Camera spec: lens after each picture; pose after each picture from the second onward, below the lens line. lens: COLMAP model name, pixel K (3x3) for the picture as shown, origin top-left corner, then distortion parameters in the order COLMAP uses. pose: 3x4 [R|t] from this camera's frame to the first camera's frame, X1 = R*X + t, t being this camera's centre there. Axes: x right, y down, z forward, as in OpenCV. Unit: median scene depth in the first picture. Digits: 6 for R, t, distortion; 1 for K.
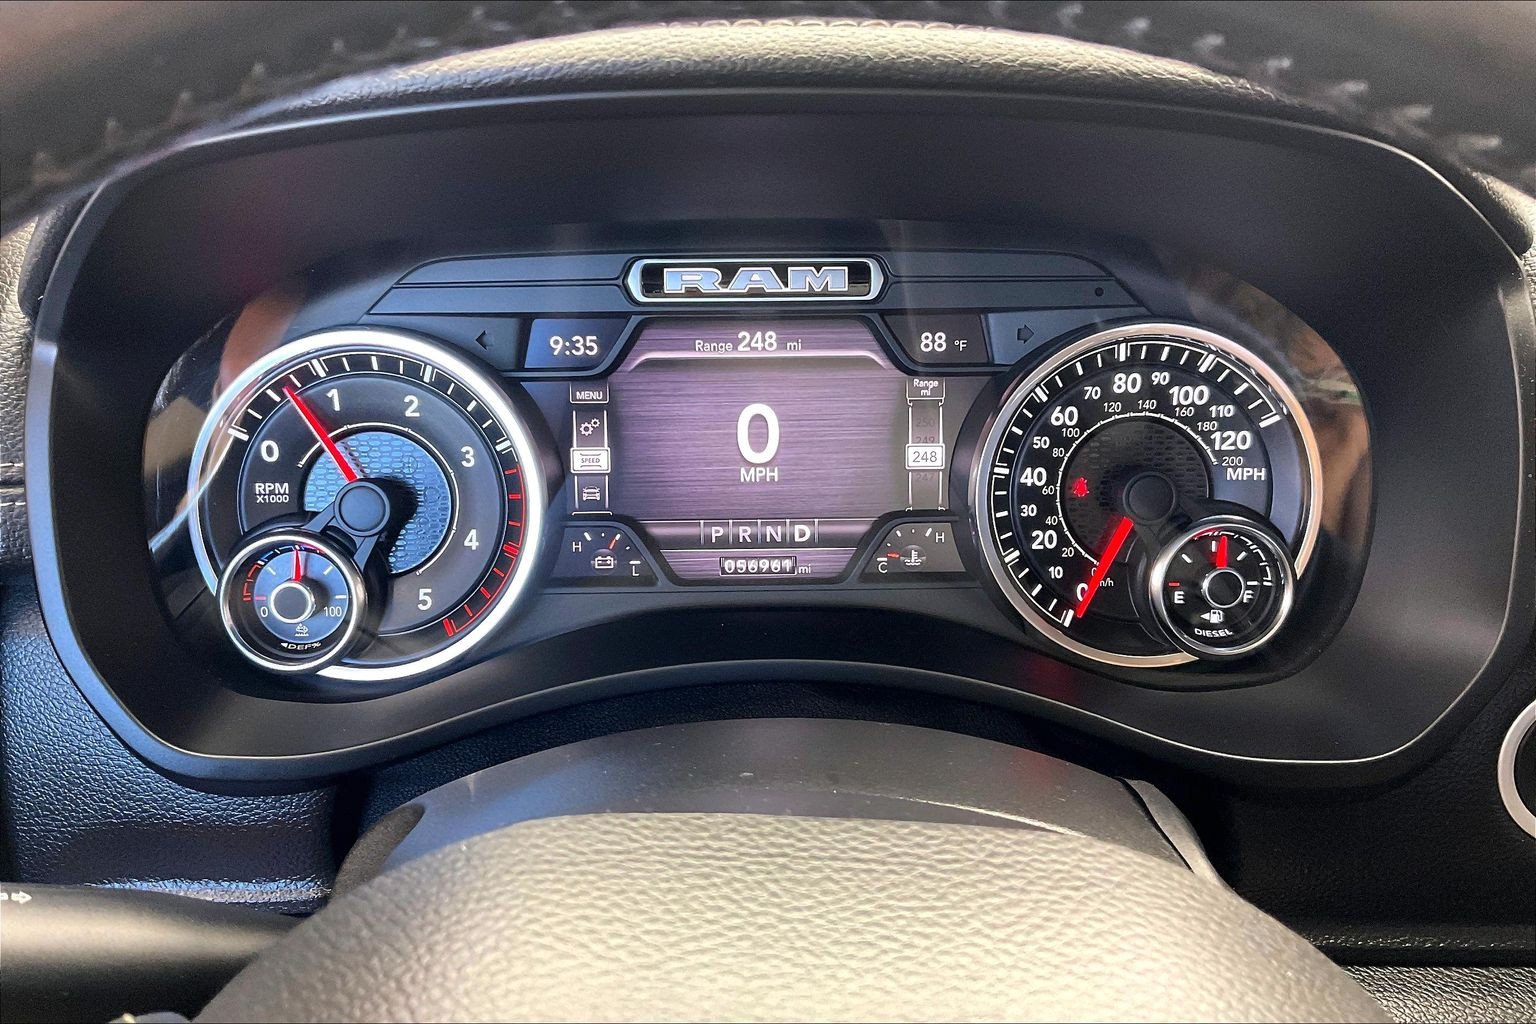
lens RADIAL K [[1280.2, 0, 767.5], [0, 1280.2, 517.7], [0, 0, 1]] dist [0.087305, -0.178773]
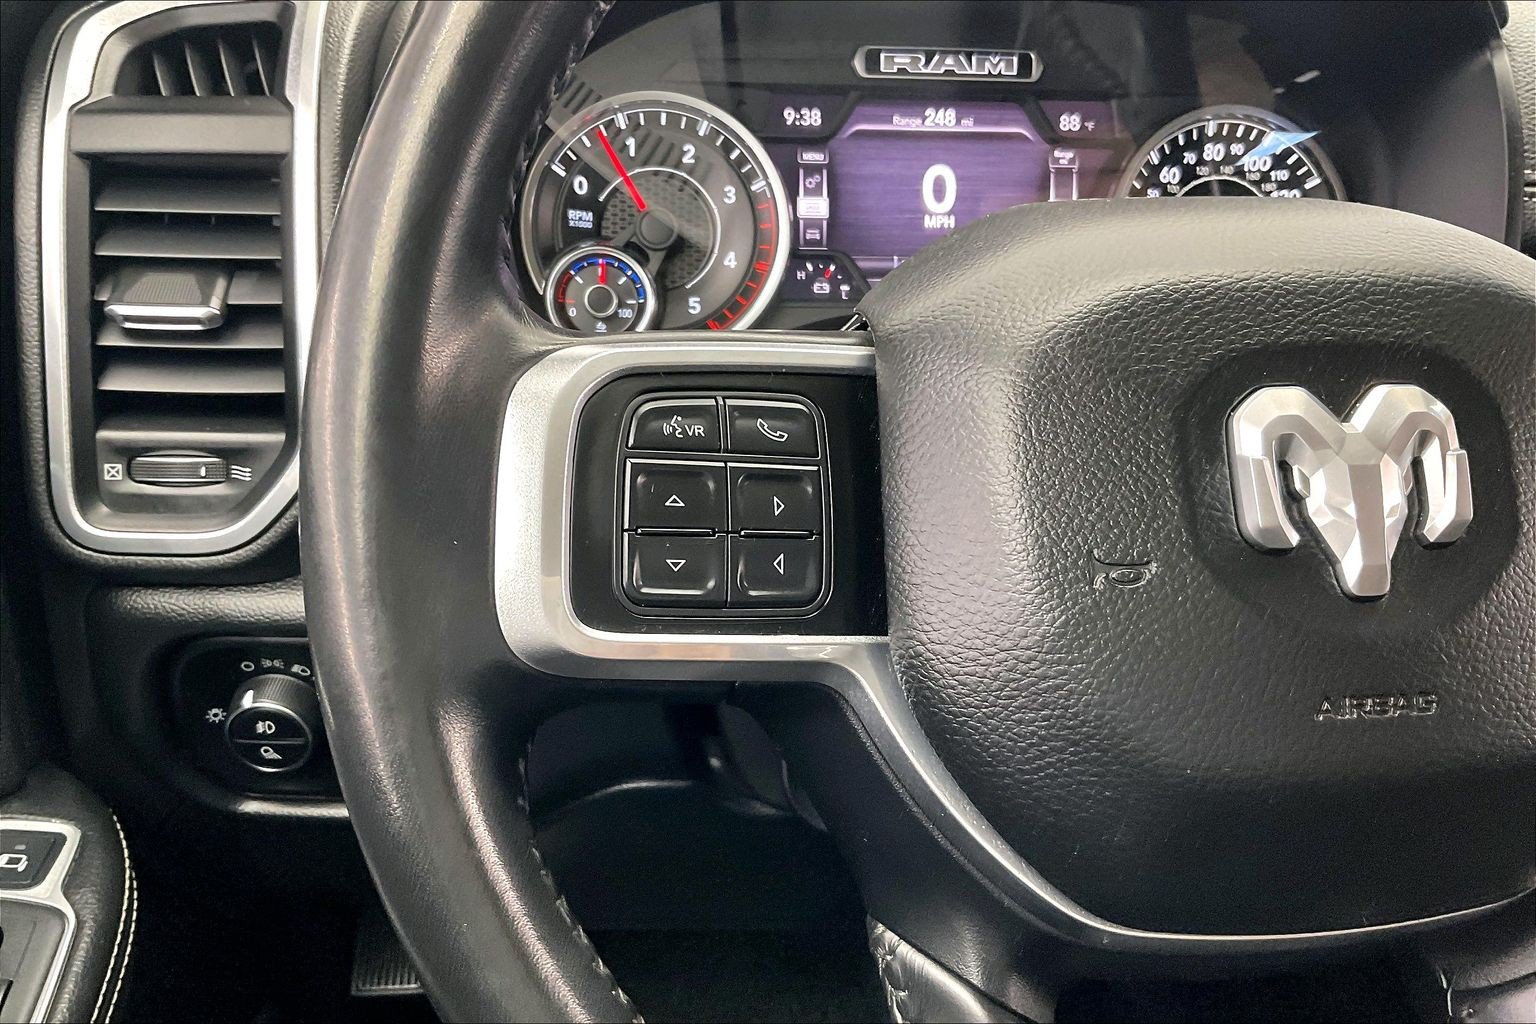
lens RADIAL K [[1280.2, 0, 764.7], [0, 1280.2, 526.8], [0, 0, 1]] dist [0.087305, -0.178773]
pose [[0.994716, -0.000705, 0.102665, -0.329592], [0.003434, 0.999645, -0.026412, 0.322291], [-0.102609, 0.026625, 0.994365, -0.295185]]
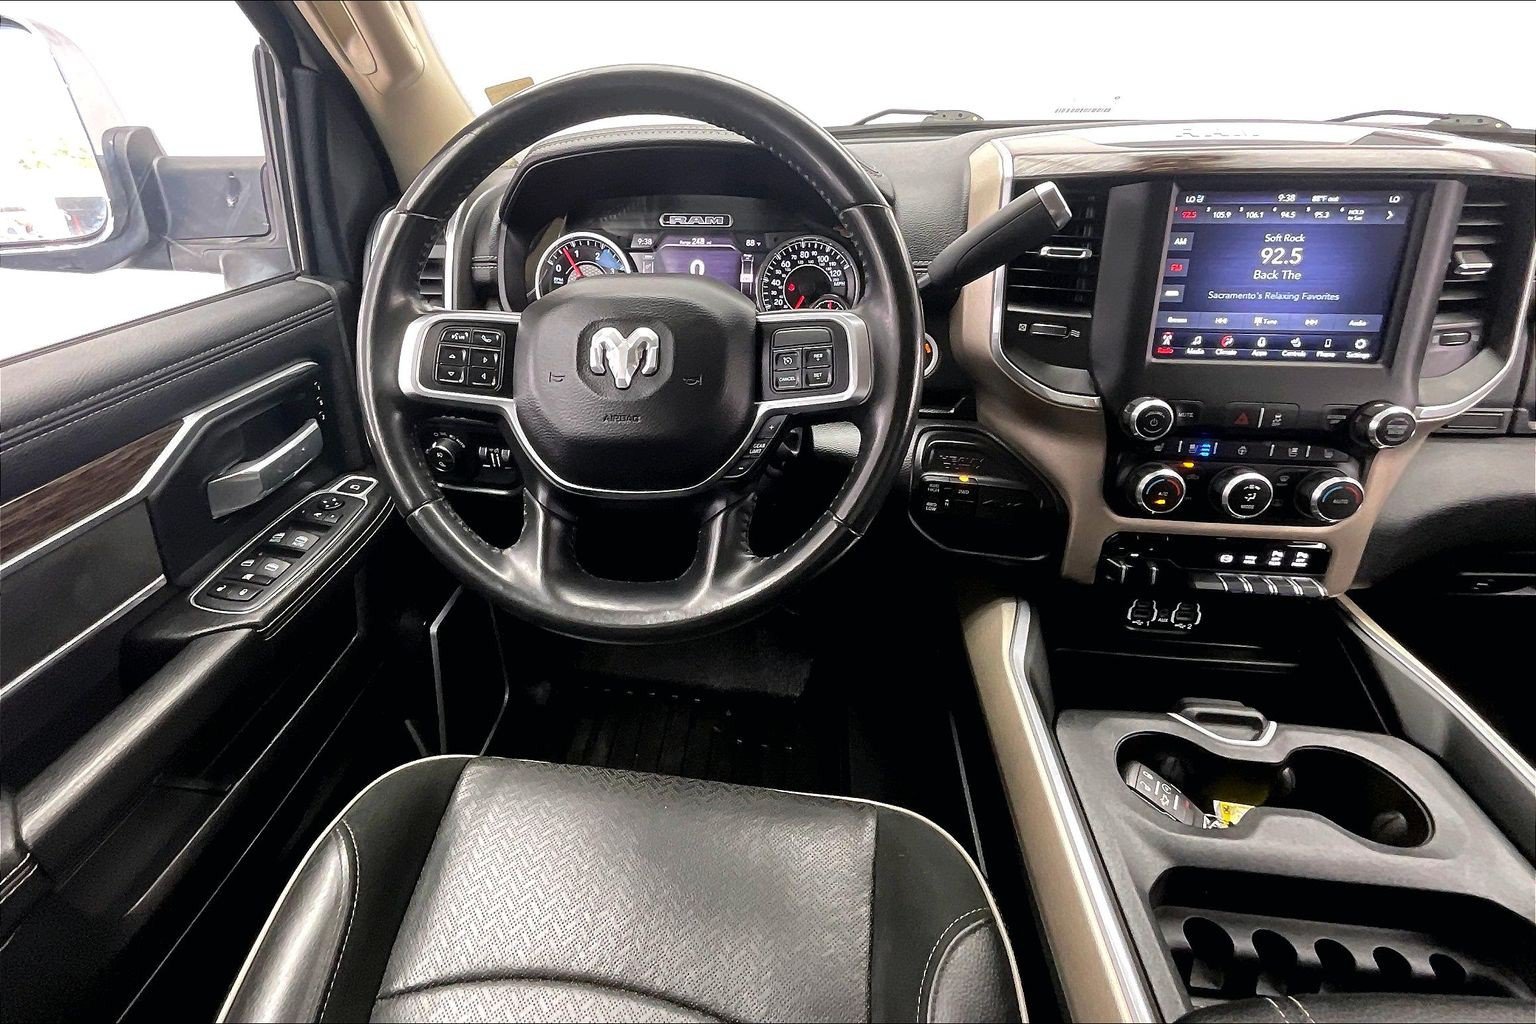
lens RADIAL K [[696.5, 0, 717.9], [0, 696.5, 489.6], [0, 0, 1]] dist [-0.003171, -0.001989]
pose [[0.990288, 0.064646, -0.123085, 0.315863], [-0.061204, 0.997627, 0.031546, 0.459929], [0.124832, -0.023706, 0.991895, -0.837704]]
